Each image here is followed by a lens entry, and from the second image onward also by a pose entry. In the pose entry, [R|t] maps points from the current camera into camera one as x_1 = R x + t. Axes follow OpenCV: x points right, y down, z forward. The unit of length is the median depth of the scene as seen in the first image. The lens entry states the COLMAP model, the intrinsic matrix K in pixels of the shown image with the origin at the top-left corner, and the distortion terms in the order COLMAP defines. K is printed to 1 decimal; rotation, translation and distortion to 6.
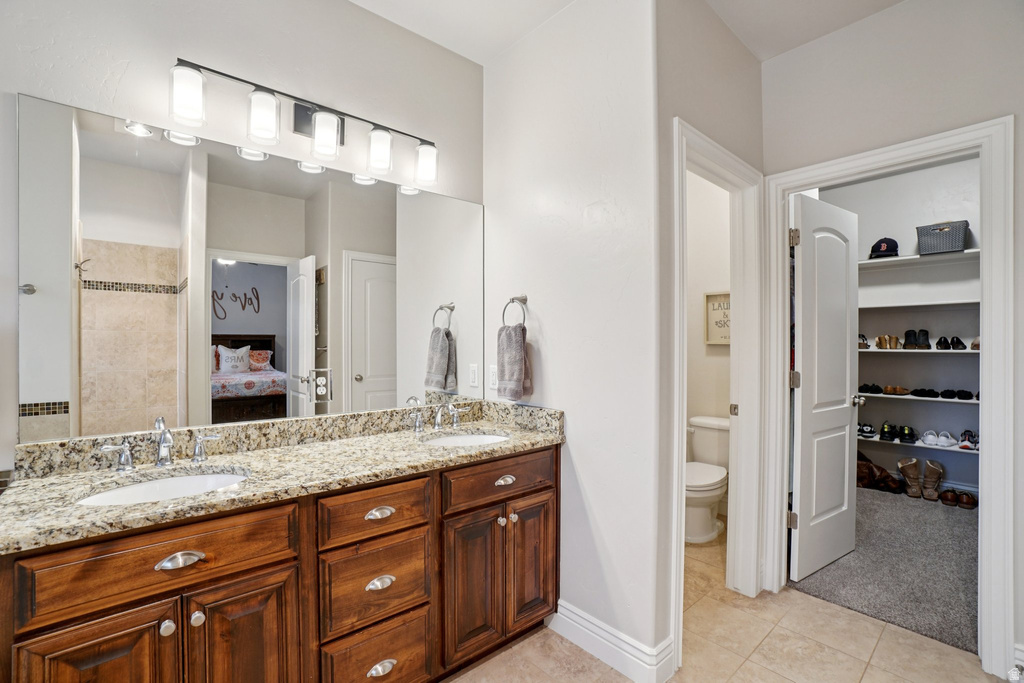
lens RADIAL K [[456.2, 0, 504.9], [0, 456.2, 347.2], [0, 0, 1]] dist [-0.043954, 0.009106]
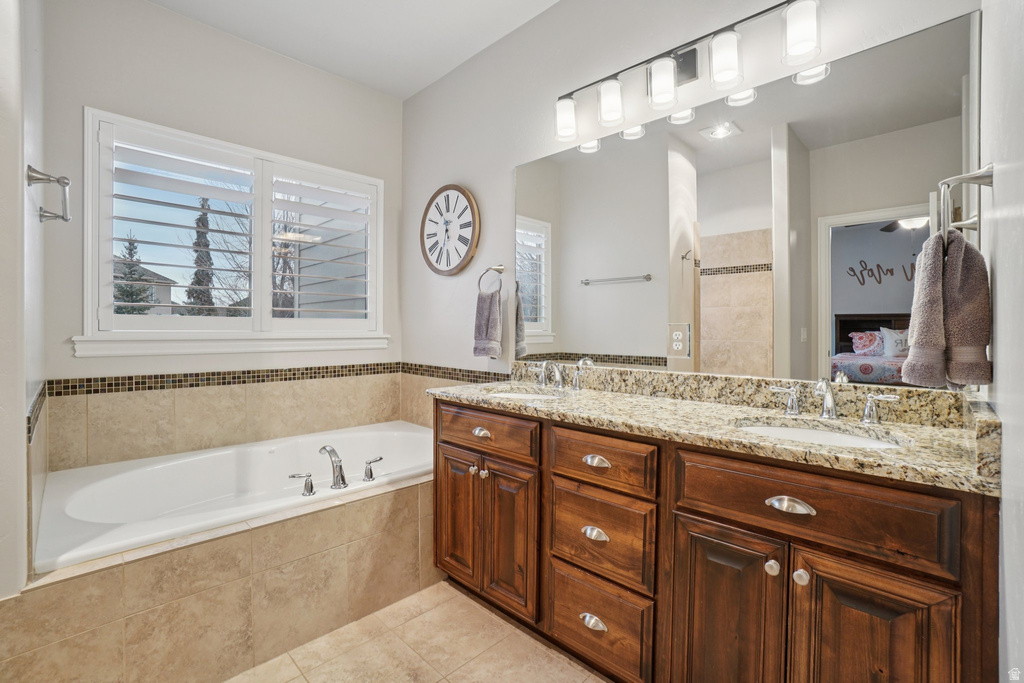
lens RADIAL K [[456.2, 0, 503.8], [0, 456.2, 334.4], [0, 0, 1]] dist [-0.043954, 0.009106]
pose [[0.070308, 0.006349, -0.997505, 0.576747], [-0.011603, 0.999917, 0.005547, 0.077420], [0.997458, 0.011184, 0.070376, 0.620840]]
